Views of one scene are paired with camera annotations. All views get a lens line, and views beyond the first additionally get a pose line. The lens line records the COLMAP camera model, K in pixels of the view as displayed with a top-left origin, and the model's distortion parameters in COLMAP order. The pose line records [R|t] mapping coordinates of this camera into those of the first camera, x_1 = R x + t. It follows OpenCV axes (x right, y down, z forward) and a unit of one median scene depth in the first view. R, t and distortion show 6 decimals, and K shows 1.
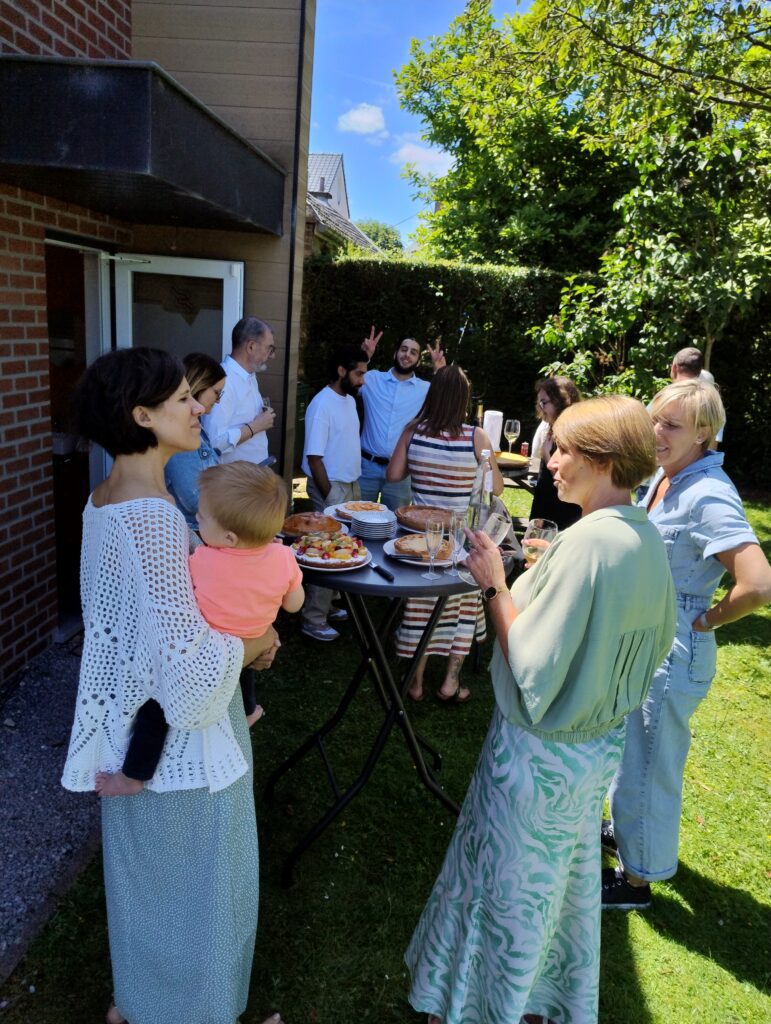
lens RADIAL K [[716.5, 0, 384.1], [0, 716.5, 514.6], [0, 0, 1]] dist [0.006685, 0.003645]
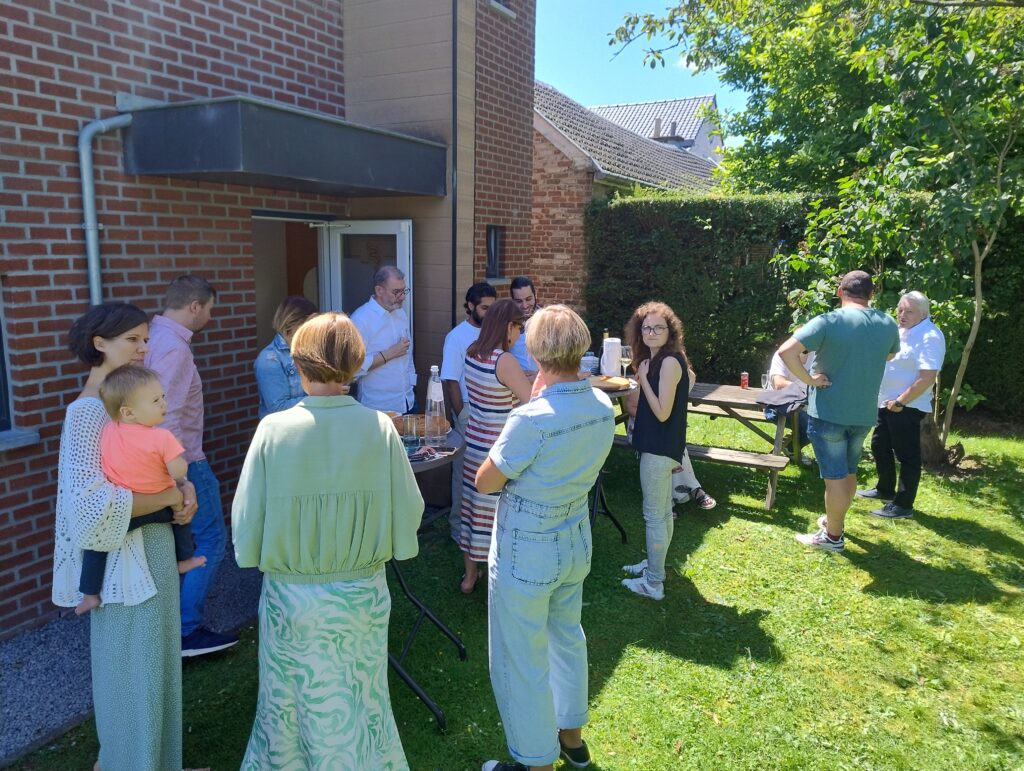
lens RADIAL K [[716.5, 0, 509.5], [0, 716.5, 377.8], [0, 0, 1]] dist [0.006685, 0.003645]
pose [[0.926859, 0.002195, -0.375403, 0.399963], [-0.040610, 0.994701, -0.094449, 0.020185], [0.373206, 0.102786, 0.922037, -0.027284]]
